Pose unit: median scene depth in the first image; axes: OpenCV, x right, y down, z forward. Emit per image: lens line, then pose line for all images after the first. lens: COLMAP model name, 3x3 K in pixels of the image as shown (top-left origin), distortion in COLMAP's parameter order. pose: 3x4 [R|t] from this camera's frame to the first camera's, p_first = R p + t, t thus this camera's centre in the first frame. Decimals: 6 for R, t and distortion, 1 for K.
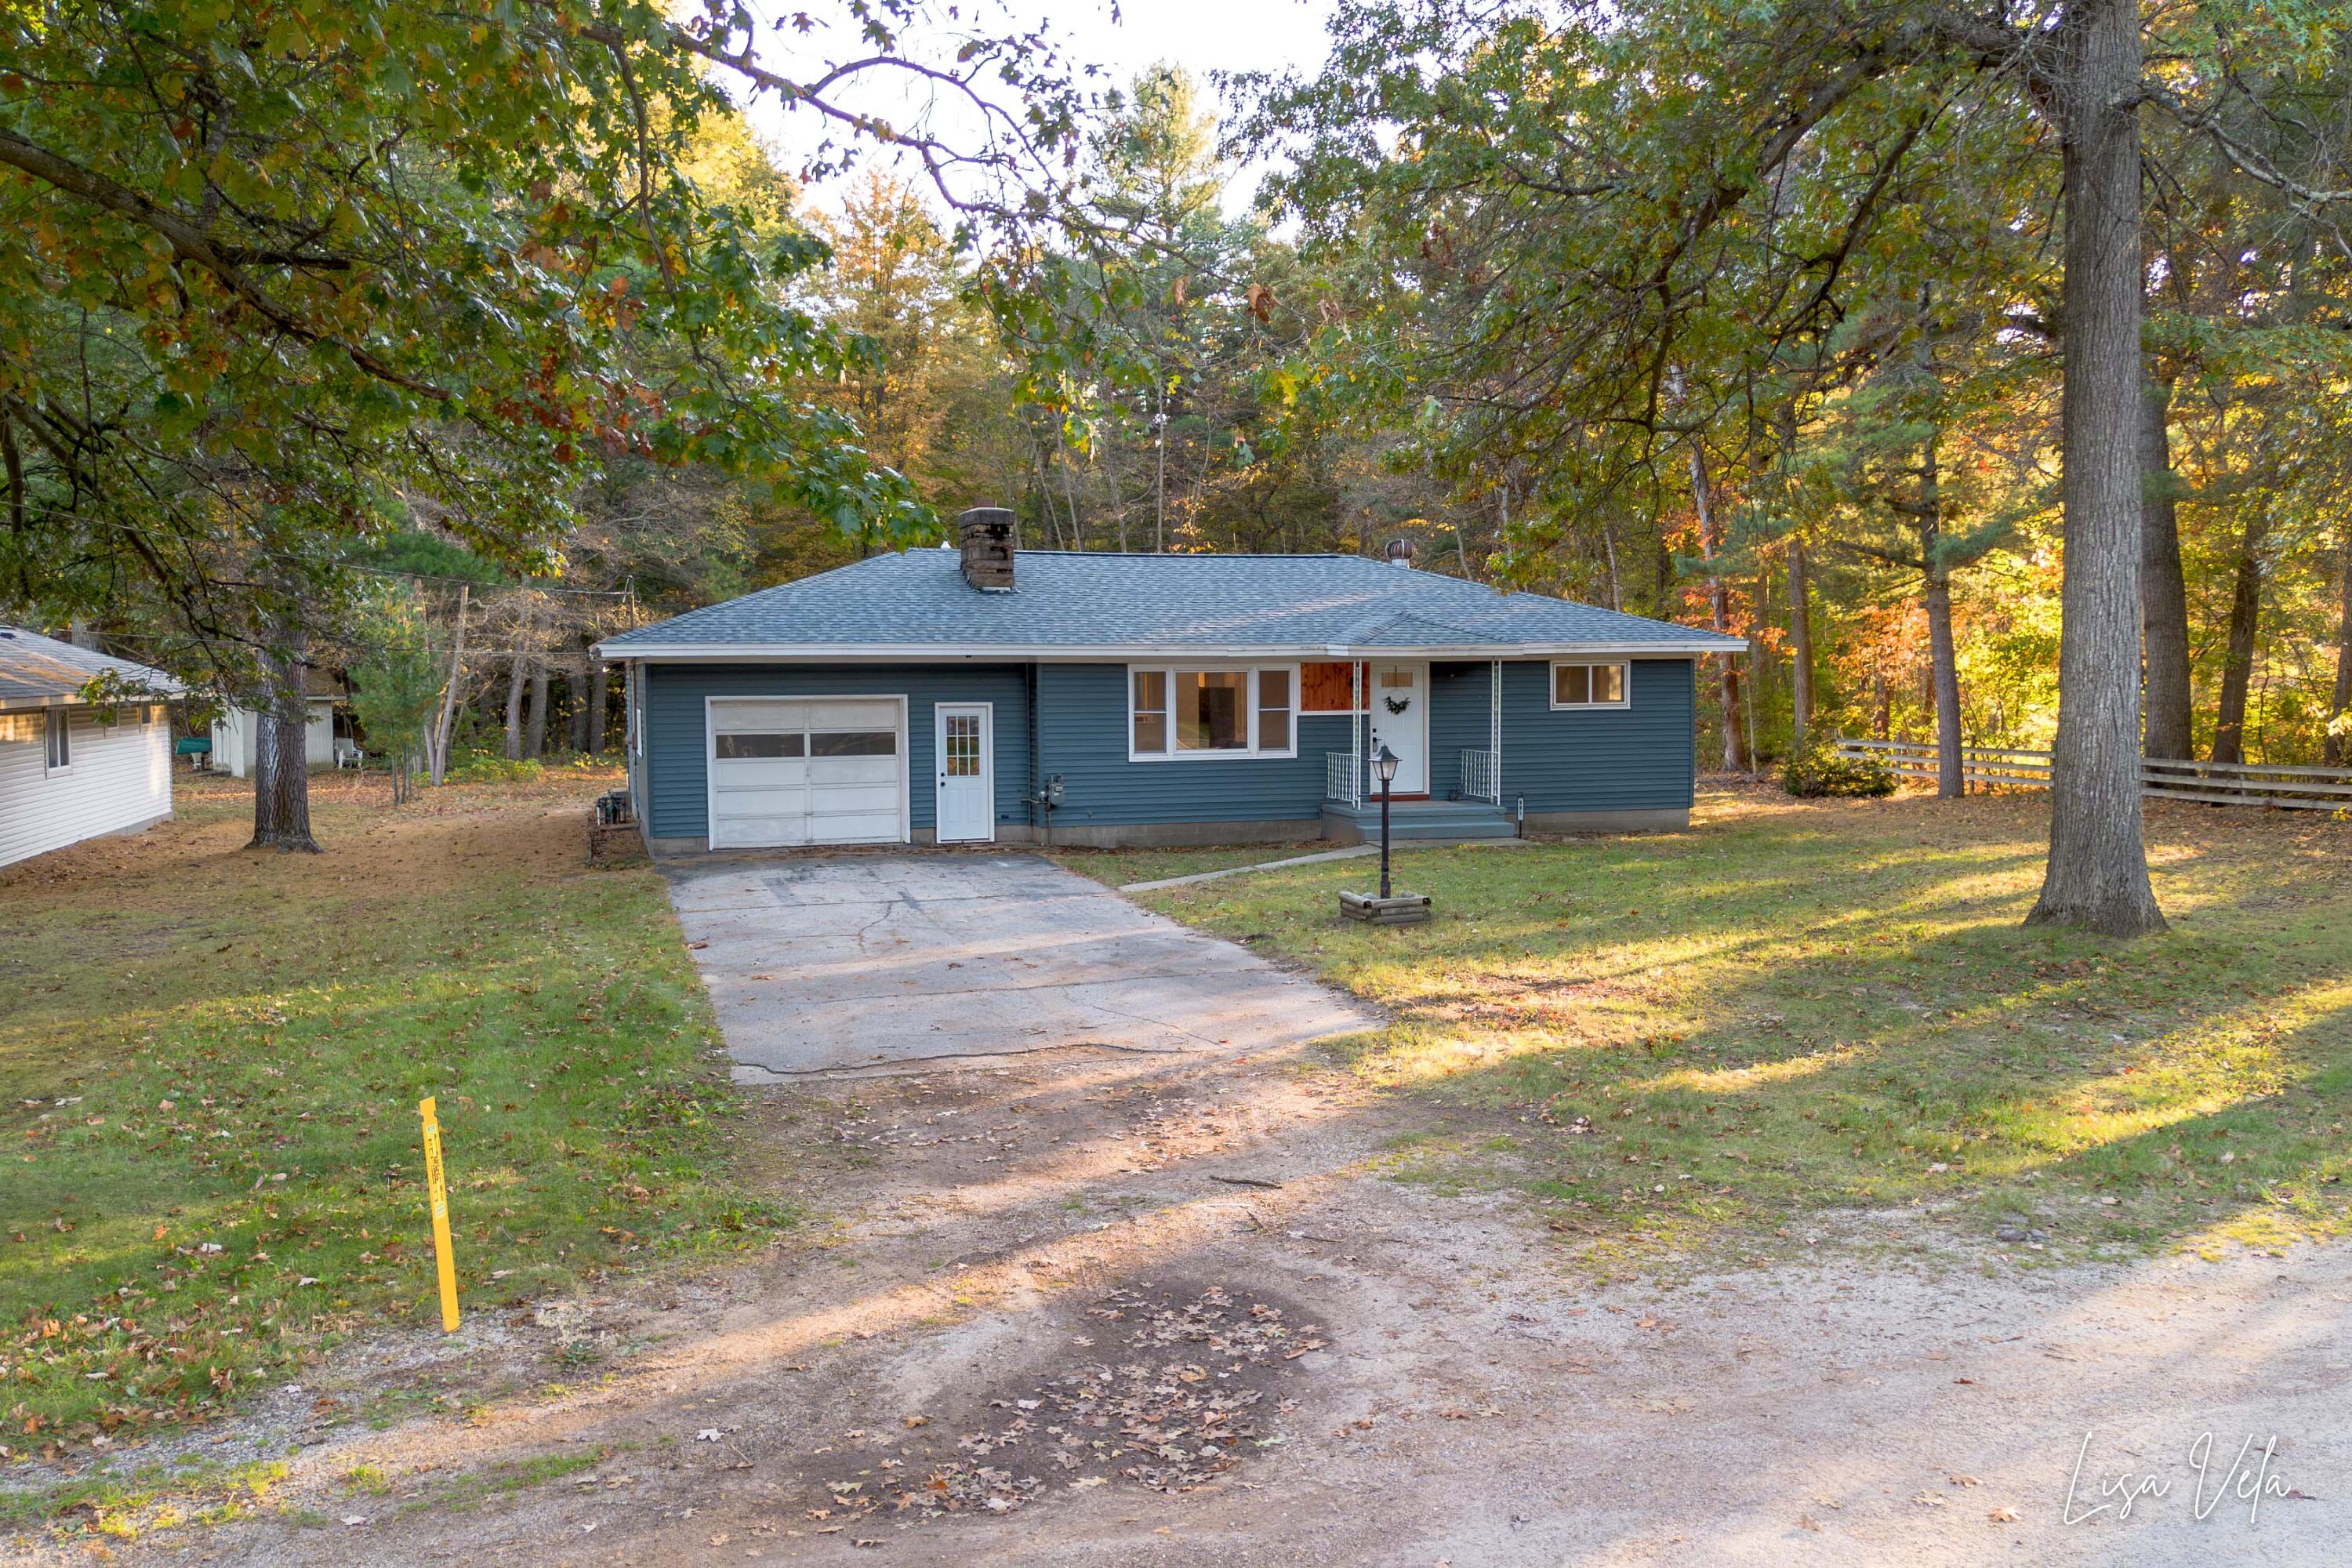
lens RADIAL K [[1634.6, 0, 1181.4], [0, 1634.6, 778.9], [0, 0, 1]] dist [0.033828, 0.000295]
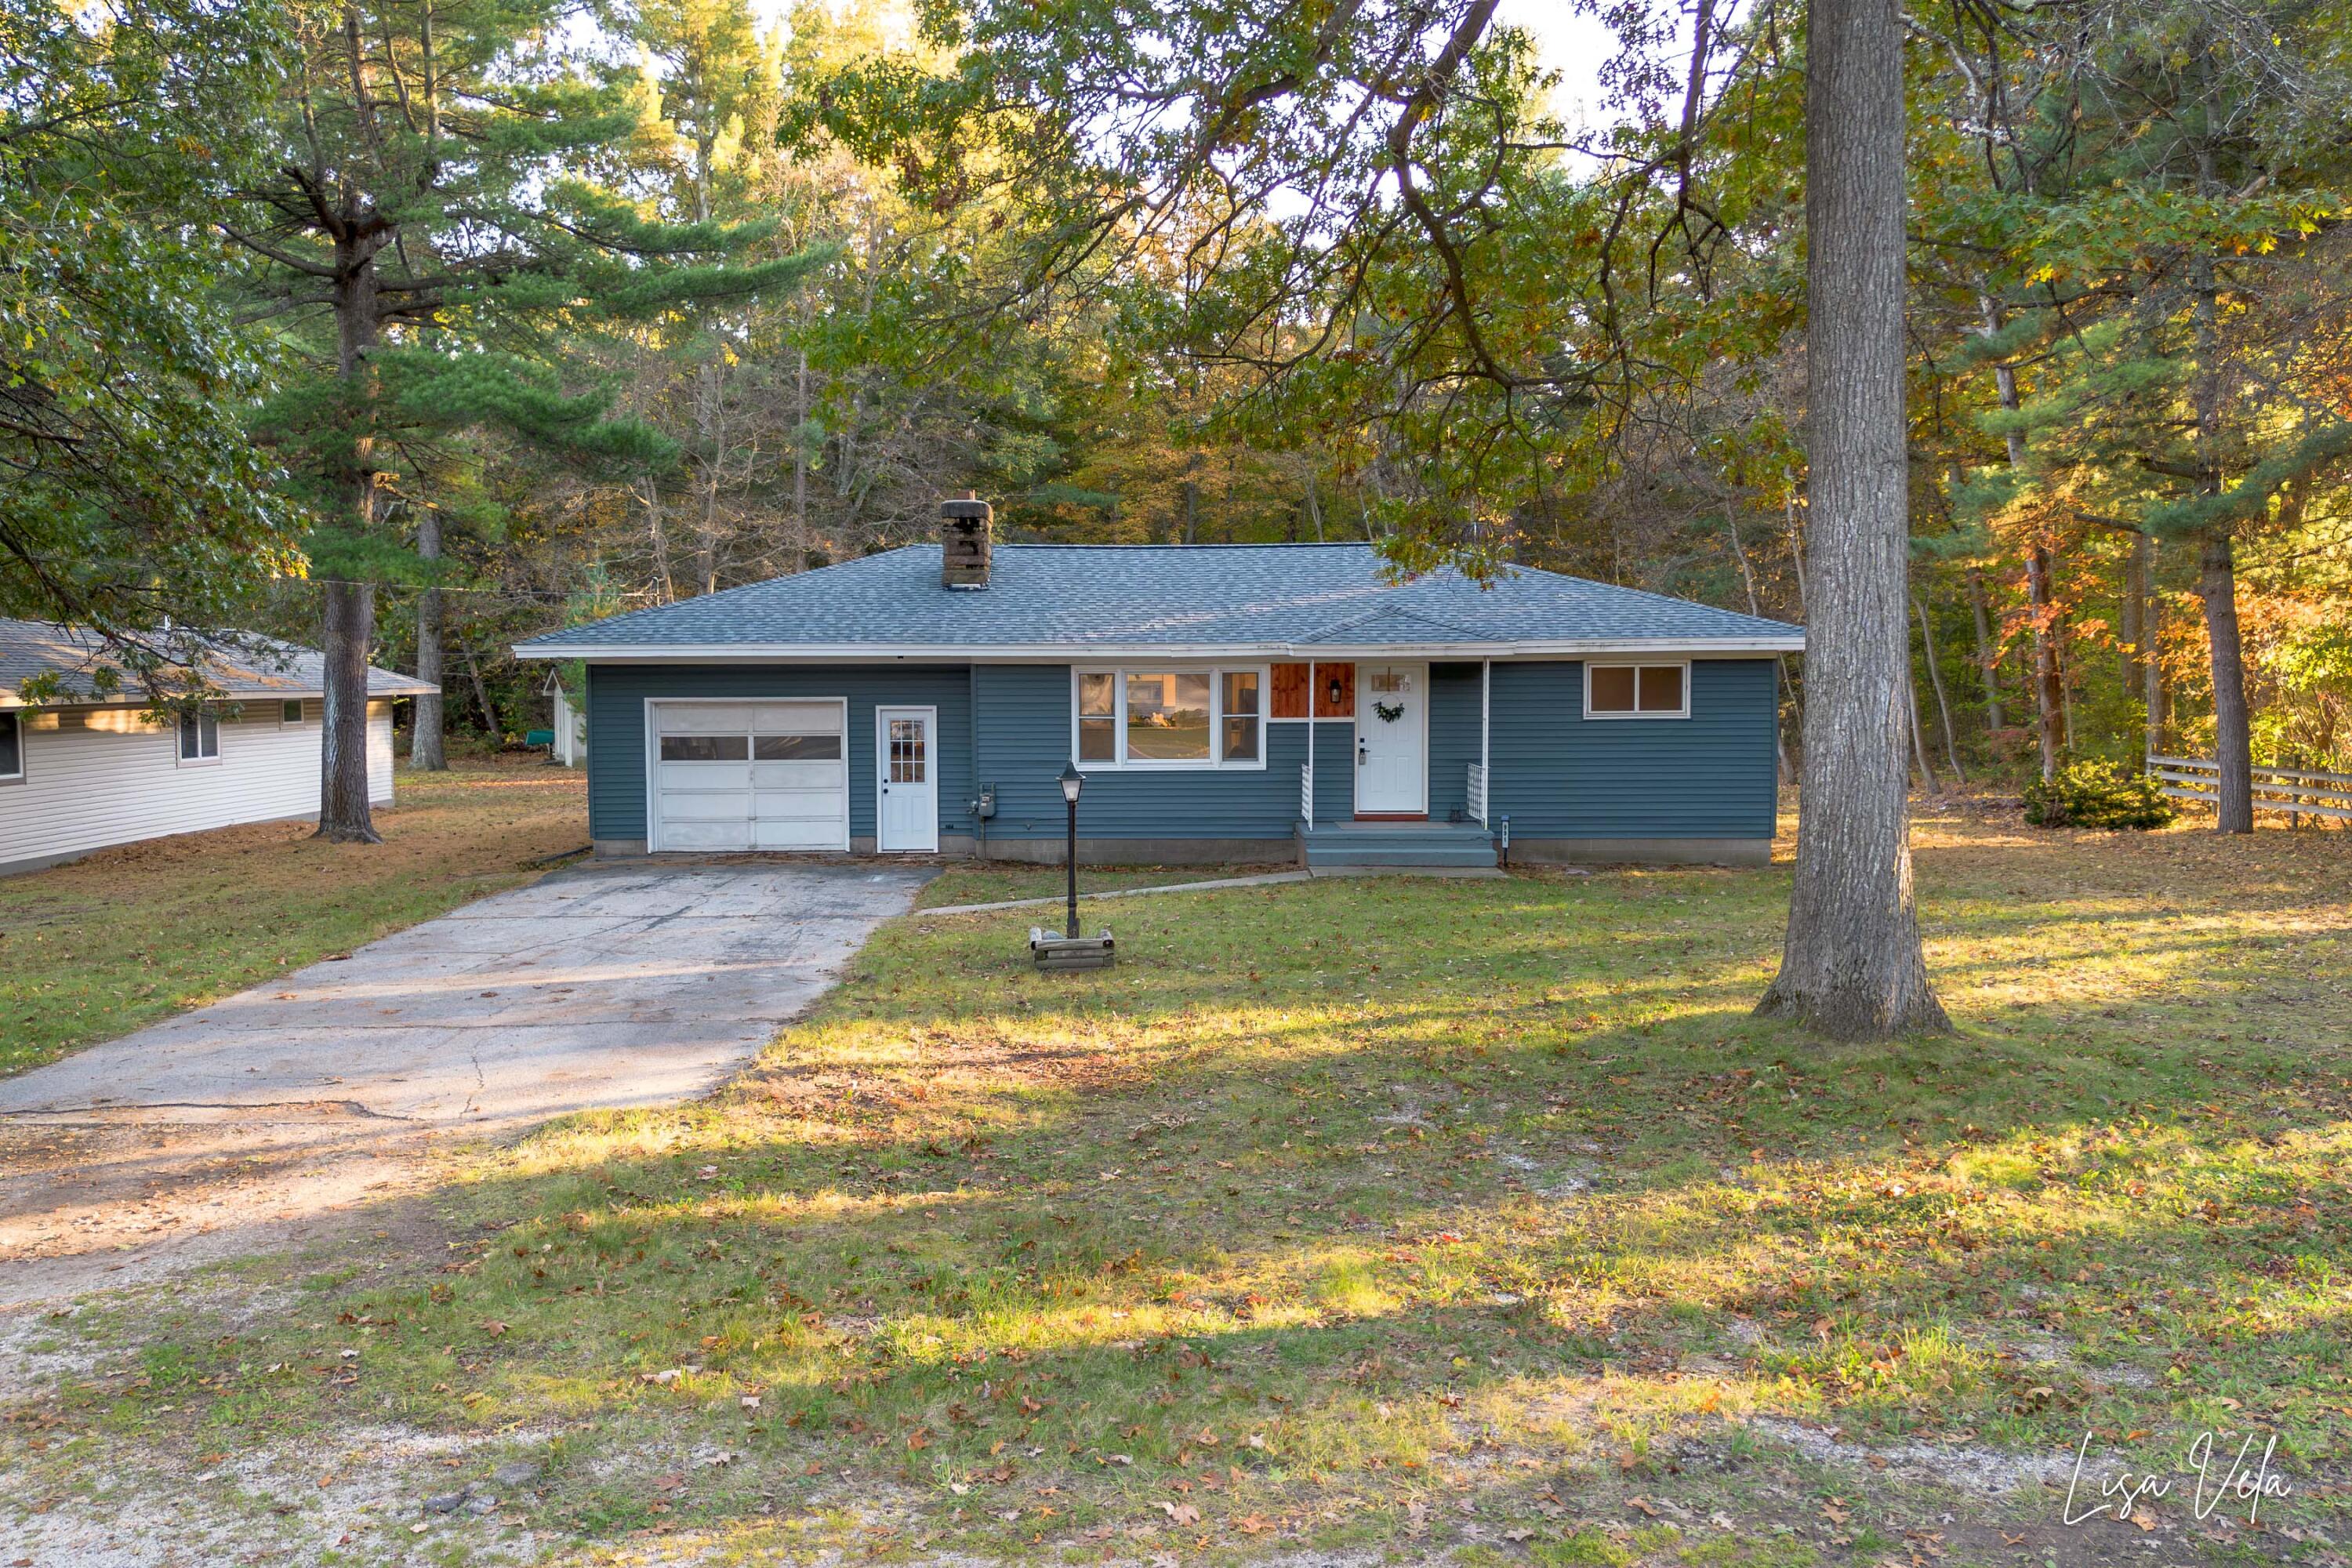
lens RADIAL K [[1663.6, 0, 1162.8], [0, 1663.6, 762.1], [0, 0, 1]] dist [0.027692, -0.003900]
pose [[0.960919, 0.016599, -0.276330, 0.275885], [-0.019240, 0.999791, -0.006848, -0.010034], [0.276159, 0.011897, 0.961038, 0.112715]]
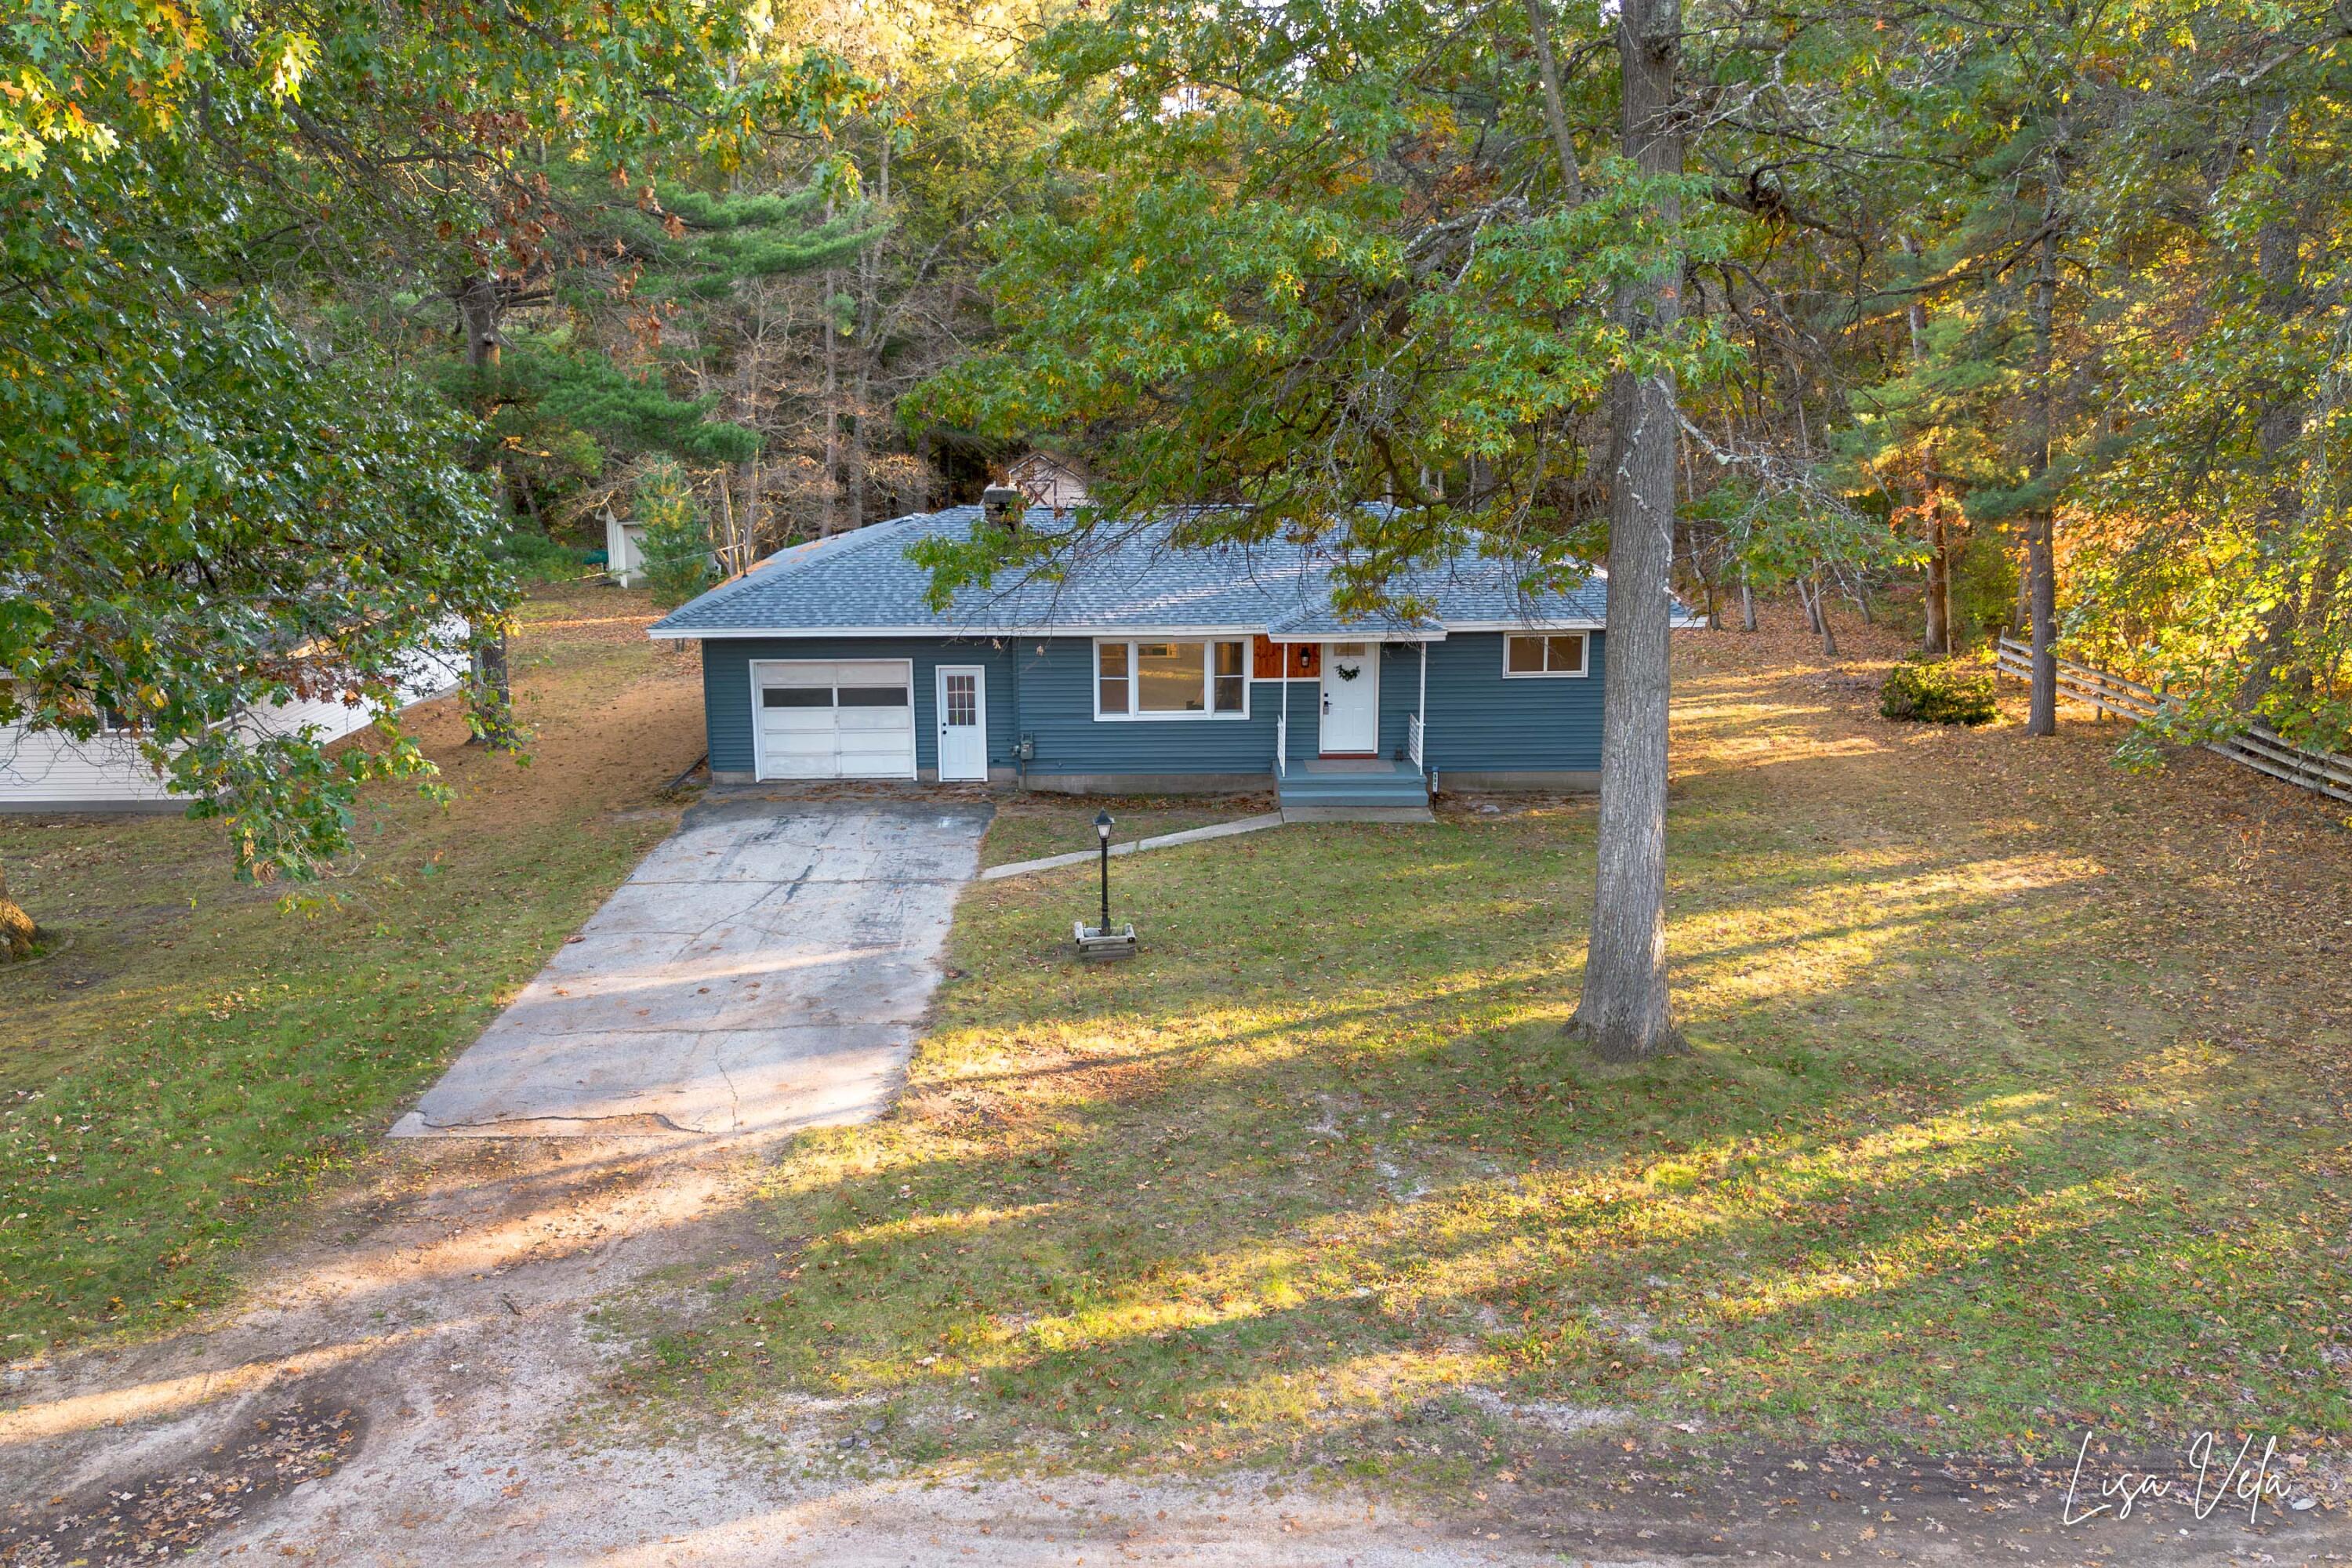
lens RADIAL K [[1603.0, 0, 1172.7], [0, 1603.0, 711.1], [0, 0, 1]] dist [0.030131, -0.001986]
pose [[0.963067, 0.050409, -0.264501, 0.320457], [-0.017600, 0.992004, 0.124975, -0.159877], [0.268686, -0.115705, 0.956253, -0.068318]]
